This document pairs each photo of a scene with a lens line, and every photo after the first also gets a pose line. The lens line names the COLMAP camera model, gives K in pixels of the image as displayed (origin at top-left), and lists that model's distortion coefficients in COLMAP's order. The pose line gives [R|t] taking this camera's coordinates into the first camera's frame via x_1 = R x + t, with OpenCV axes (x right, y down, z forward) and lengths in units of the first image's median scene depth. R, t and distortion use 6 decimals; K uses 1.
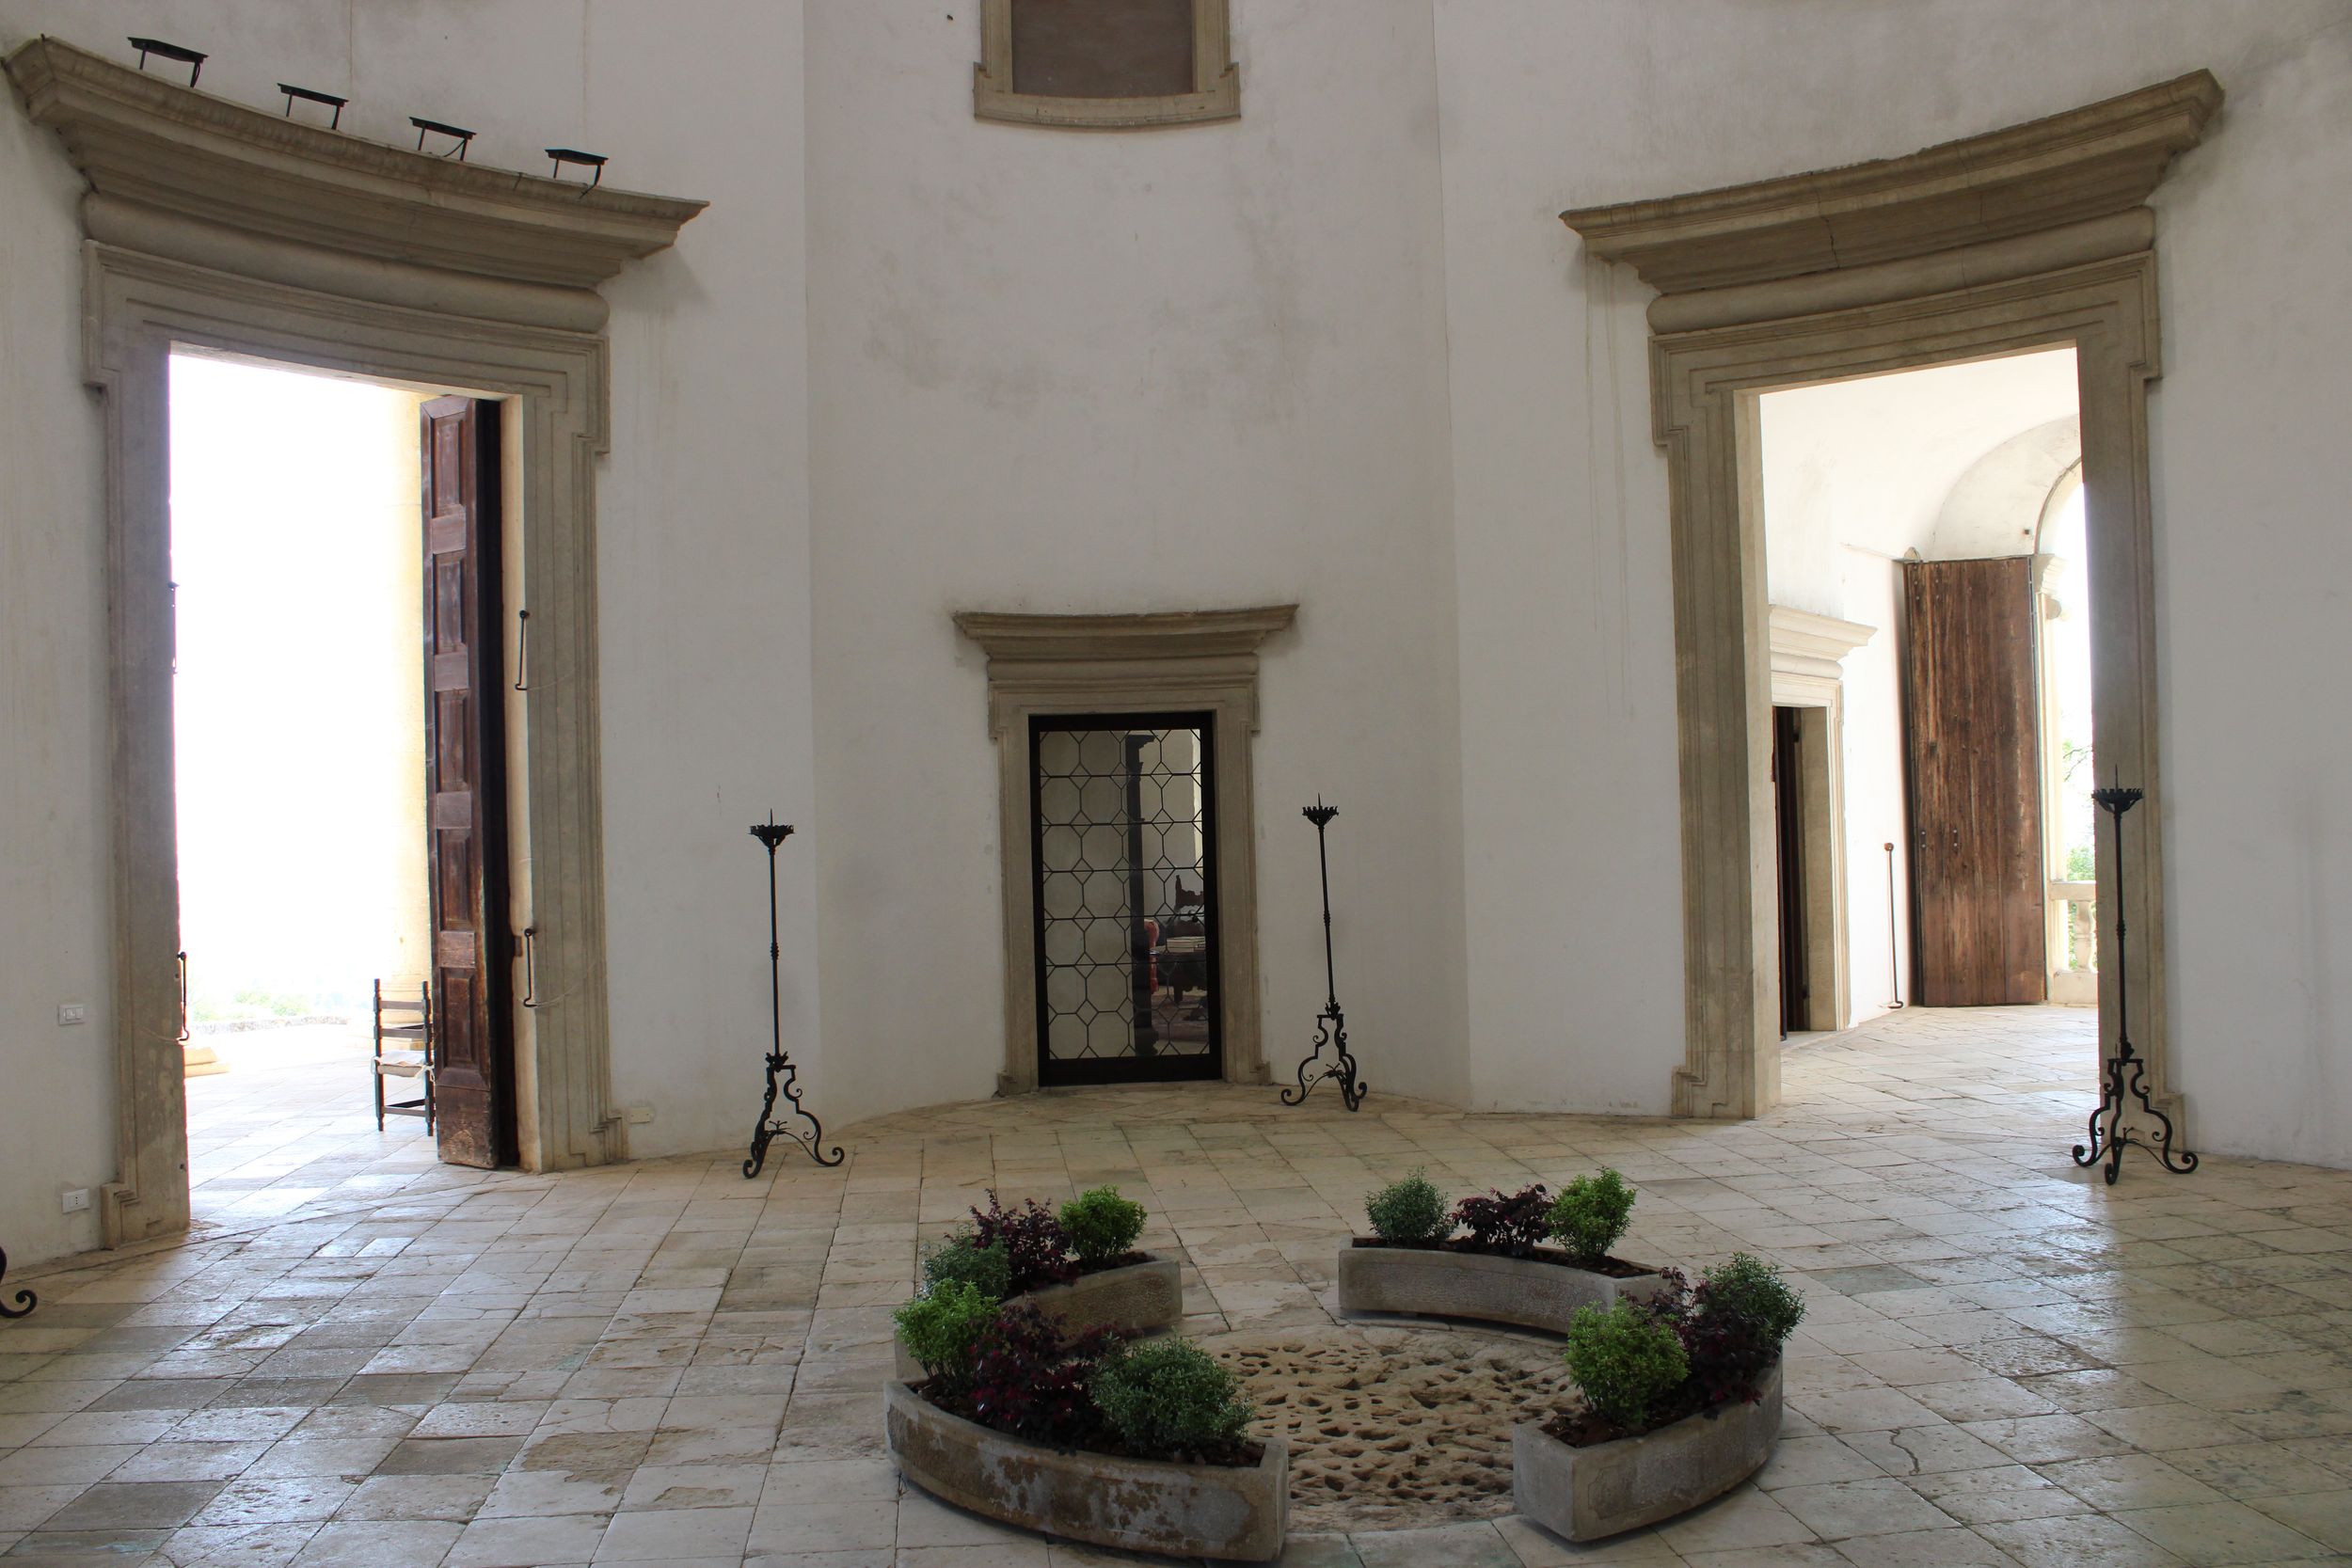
lens RADIAL K [[1983.4, 0, 1184.3], [0, 1983.4, 791.7], [0, 0, 1]] dist [-0.160646, 0.153030]
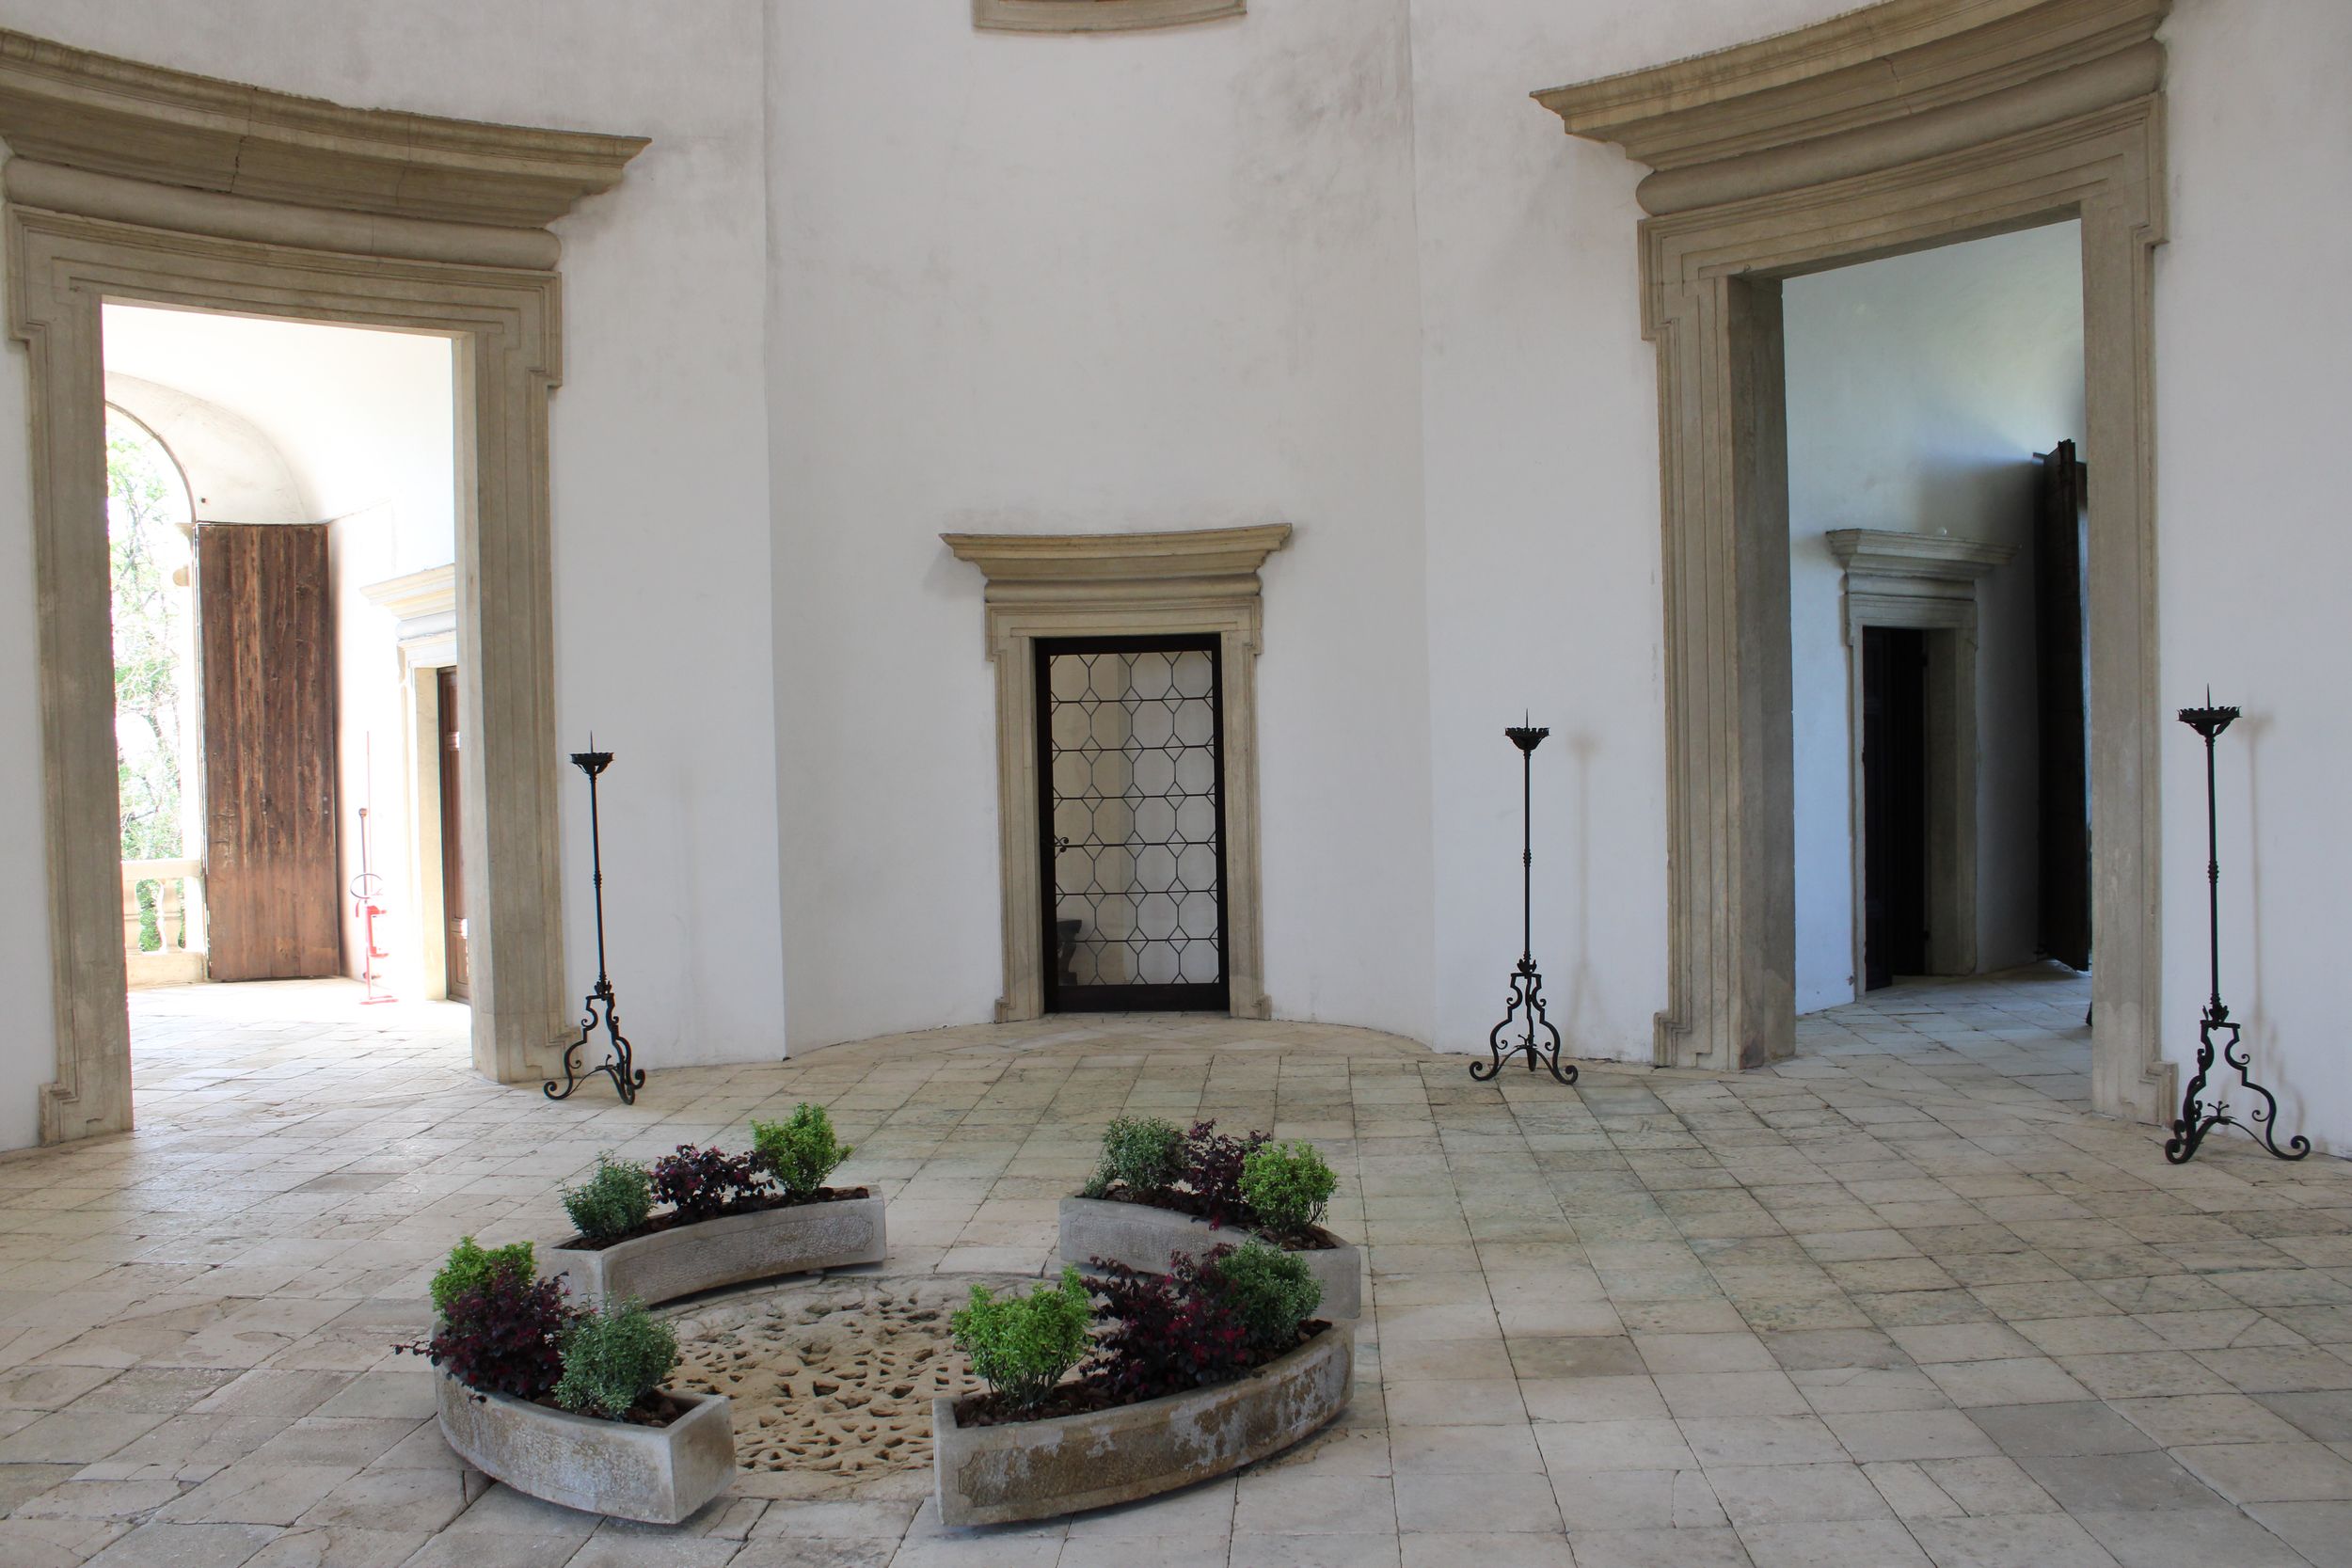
lens RADIAL K [[1975.8, 0, 1177.6], [0, 1975.8, 797.4], [0, 0, 1]] dist [-0.166577, 0.157903]
pose [[0.187409, -0.007606, 0.982252, -0.487598], [0.008704, 0.999944, 0.006083, 0.017867], [-0.982243, 0.007409, 0.187465, 0.397940]]
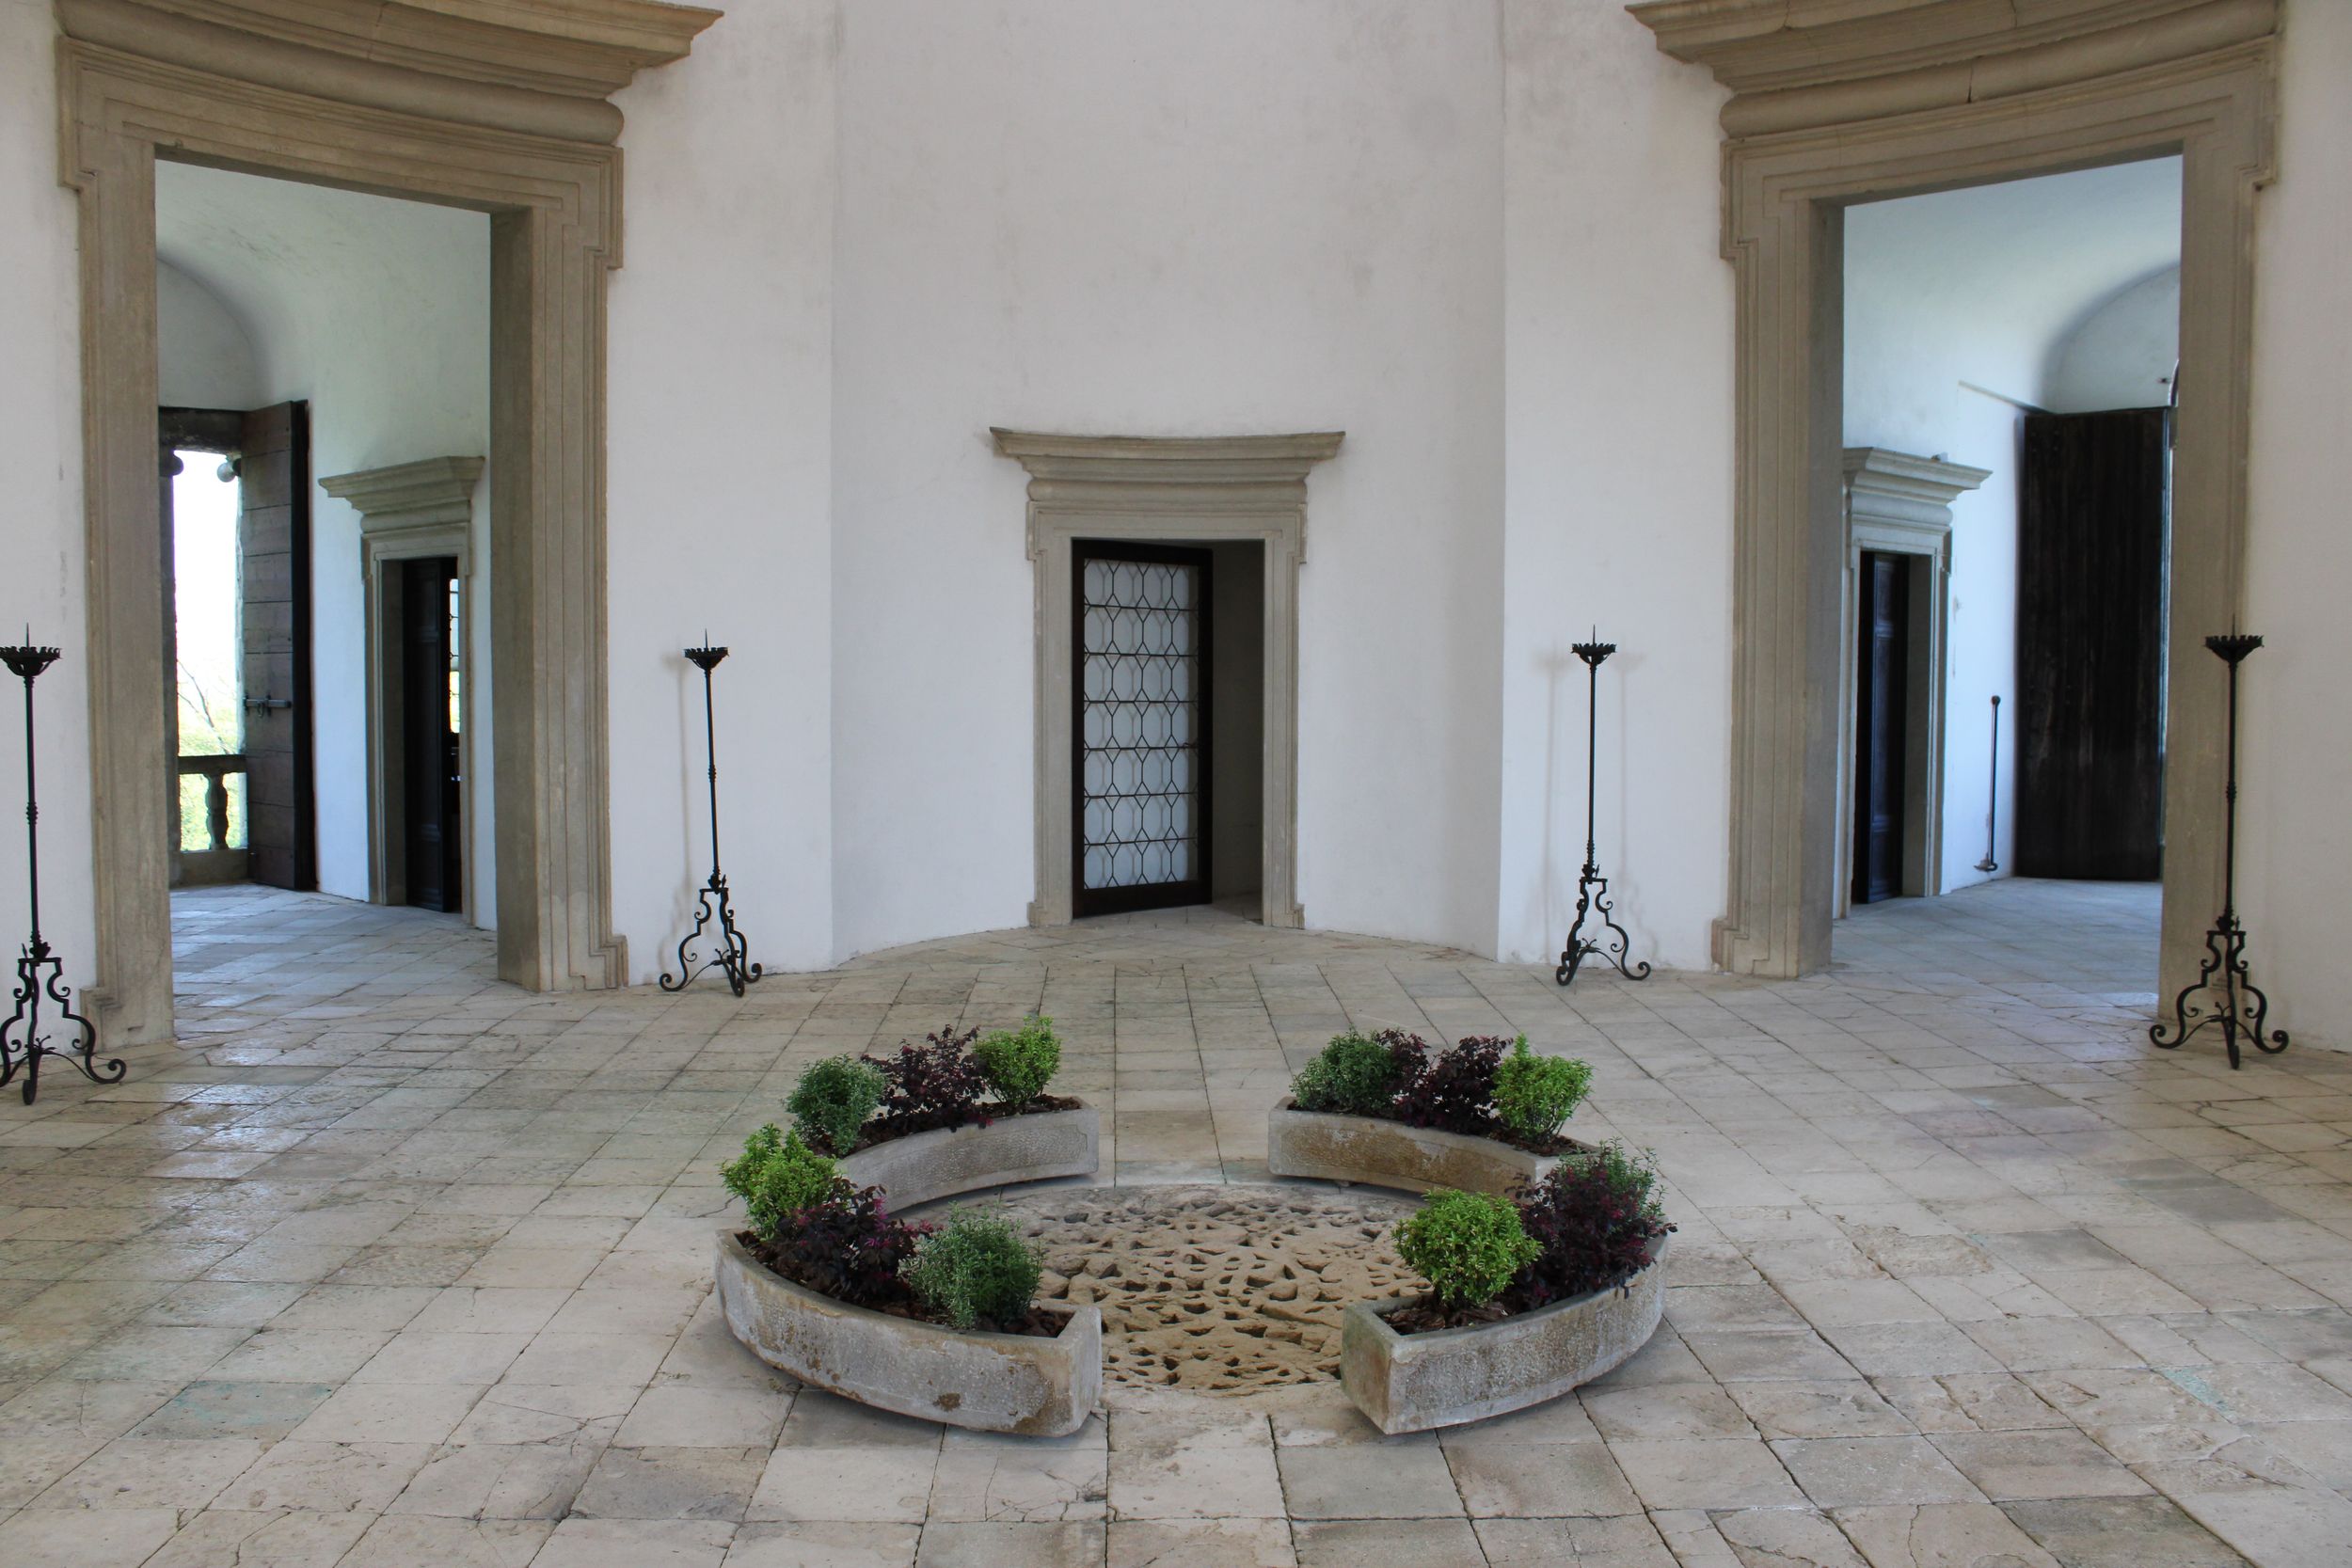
lens RADIAL K [[1975.8, 0, 1177.6], [0, 1975.8, 797.4], [0, 0, 1]] dist [-0.166577, 0.157903]
pose [[-0.995488, 0.016454, 0.093445, -0.009413], [0.021310, 0.998461, 0.051207, 0.020882], [-0.092459, 0.052968, -0.994307, 1.111220]]
